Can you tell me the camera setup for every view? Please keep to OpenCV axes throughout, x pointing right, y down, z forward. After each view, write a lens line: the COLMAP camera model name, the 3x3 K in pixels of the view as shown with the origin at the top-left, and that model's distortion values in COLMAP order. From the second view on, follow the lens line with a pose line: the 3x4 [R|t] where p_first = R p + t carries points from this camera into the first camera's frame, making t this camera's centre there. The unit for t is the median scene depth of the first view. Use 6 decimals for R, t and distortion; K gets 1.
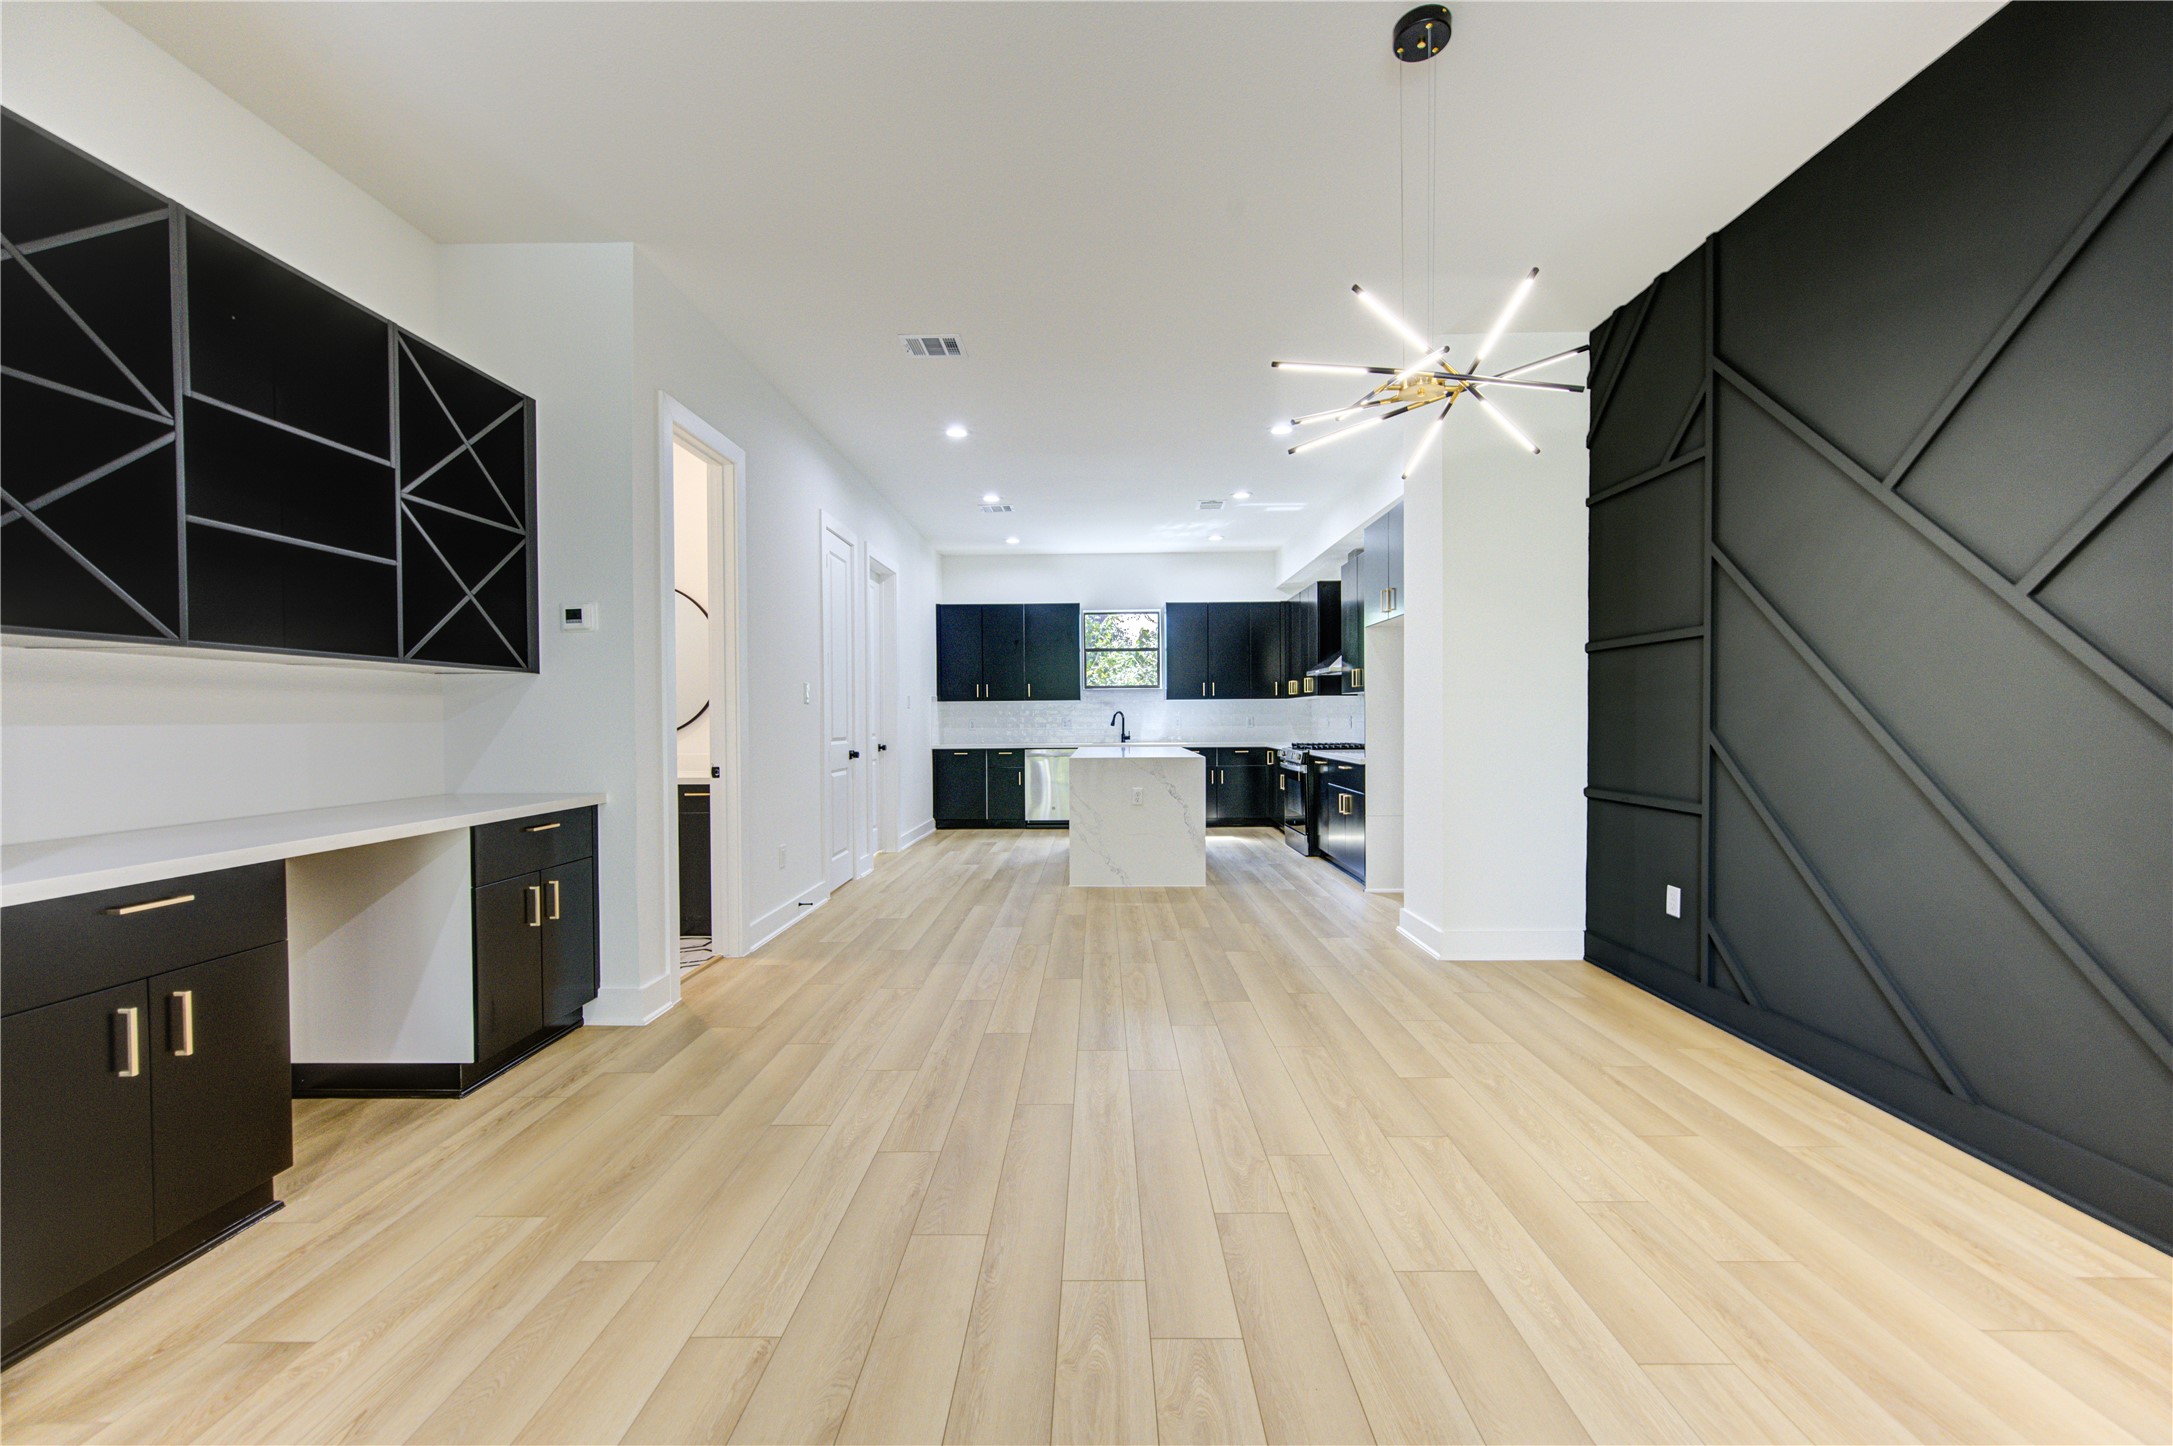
lens RADIAL K [[843.7, 0, 1091.4], [0, 843.7, 728.2], [0, 0, 1]] dist [0.001520, -0.000025]
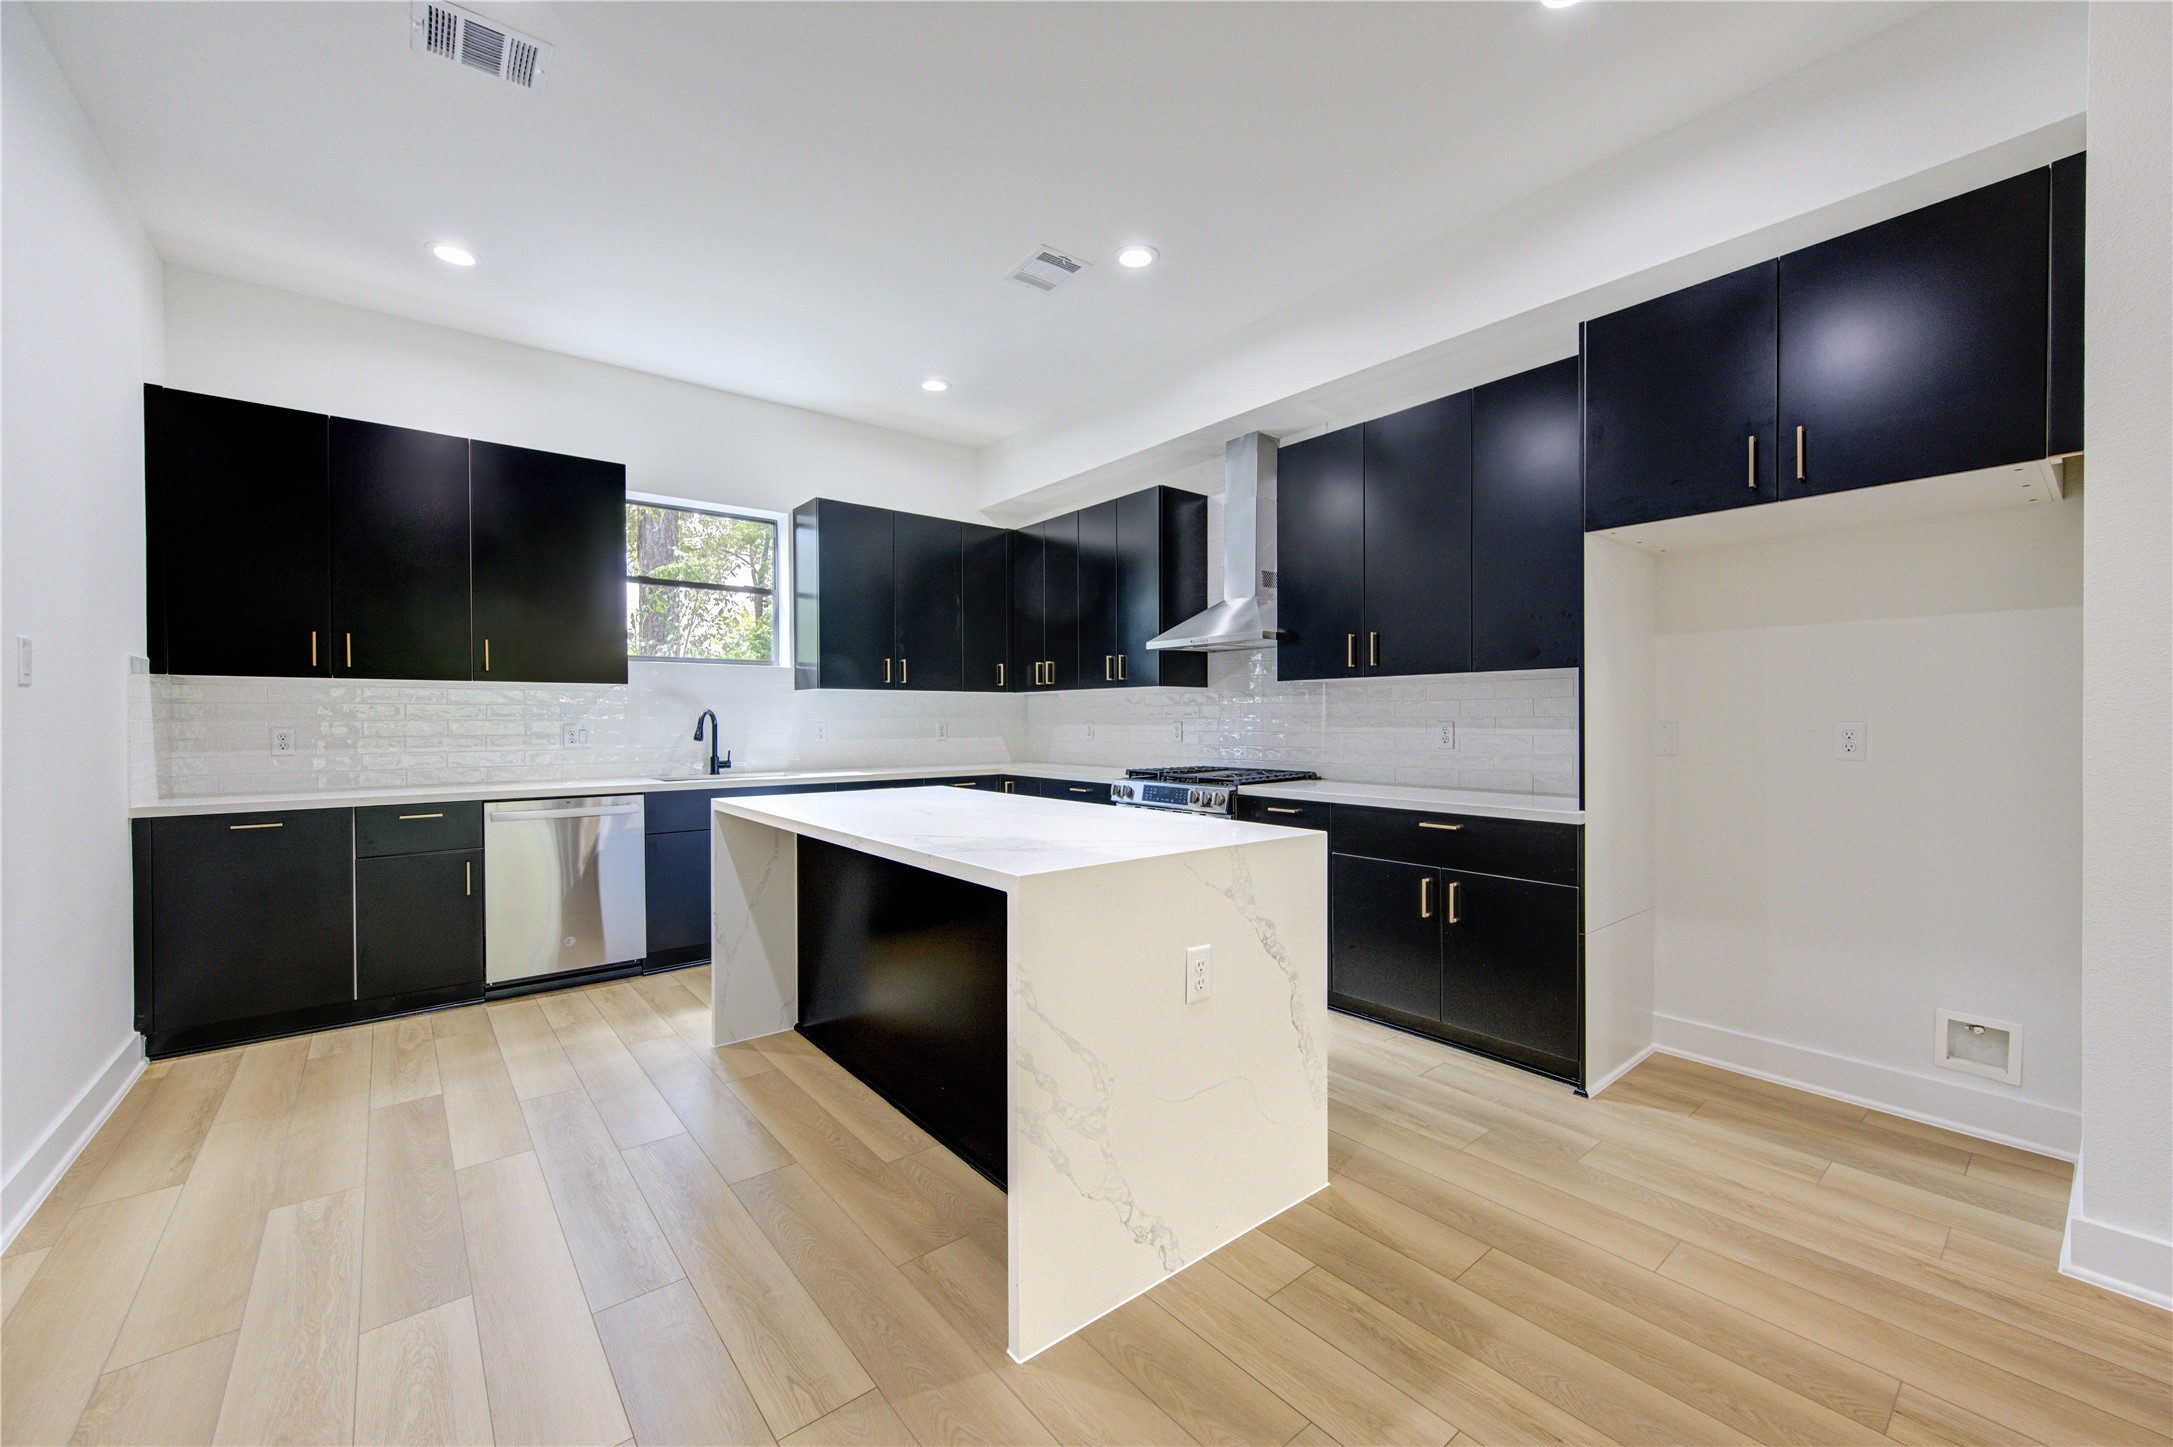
lens RADIAL K [[843.7, 0, 1091.4], [0, 843.7, 728.7], [0, 0, 1]] dist [0.001520, -0.000025]
pose [[0.753087, -0.002157, 0.657918, -0.123545], [0.006158, 0.999974, -0.003771, -0.006457], [-0.657893, 0.006892, 0.753080, 0.509275]]
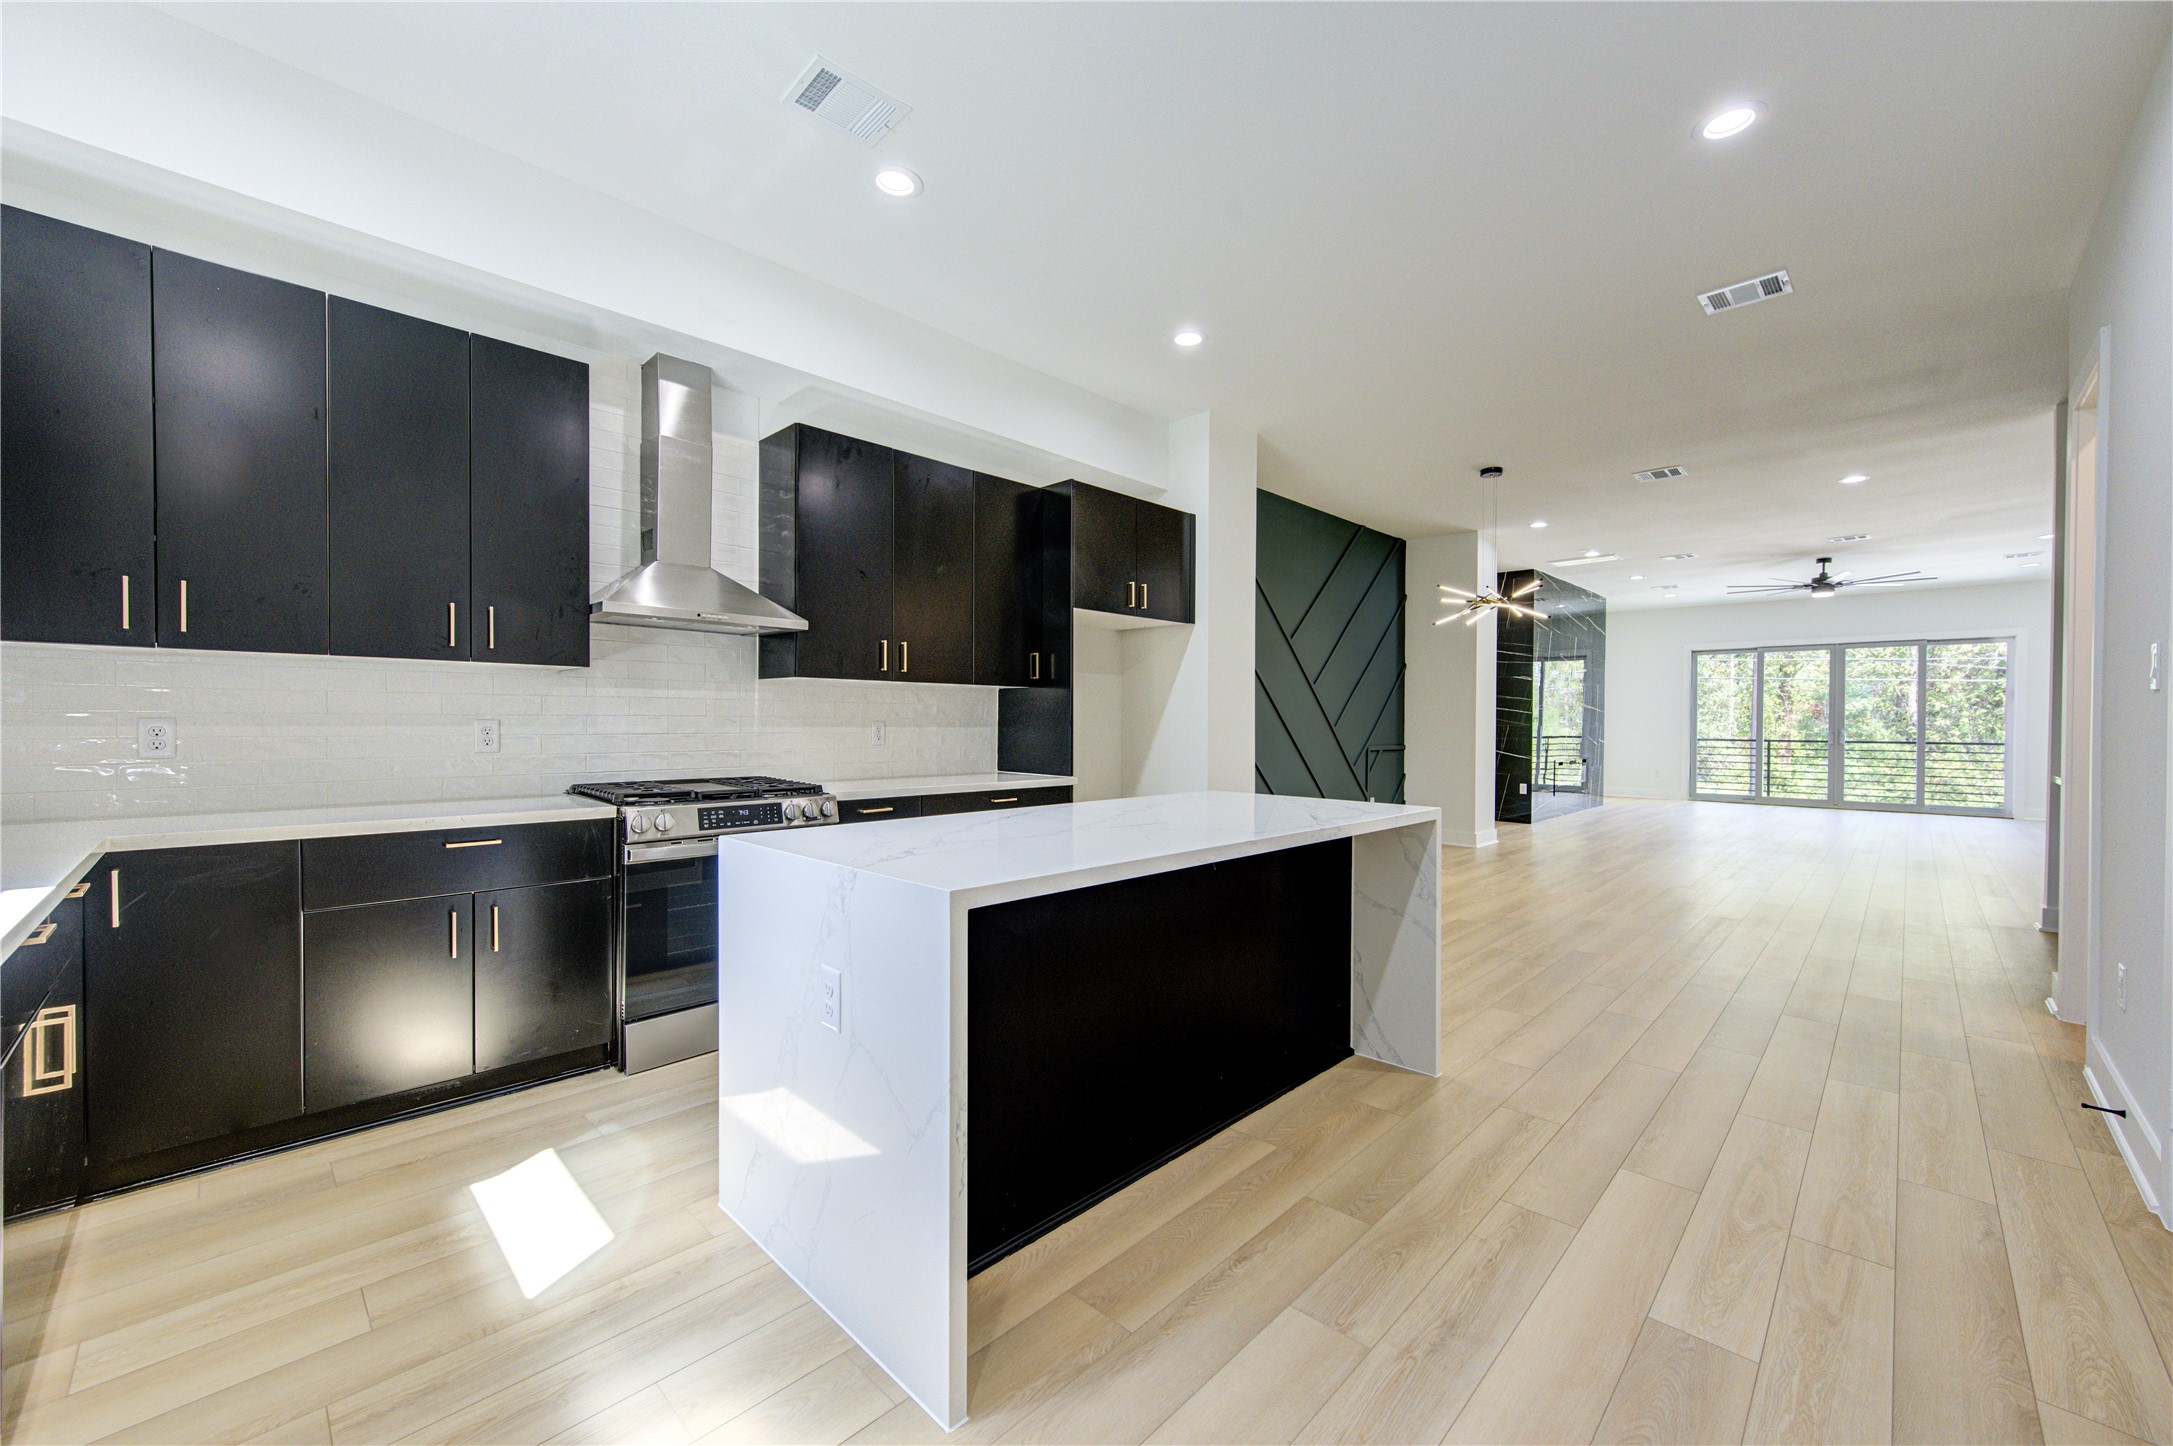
lens RADIAL K [[835.9, 0, 1100.5], [0, 835.9, 731.1], [0, 0, 1]] dist [0.001348, 0.000249]
pose [[-0.733700, -0.007202, 0.679436, -0.139417], [0.008193, 0.999777, 0.019446, -0.013119], [-0.679424, 0.019834, -0.733477, 0.959672]]
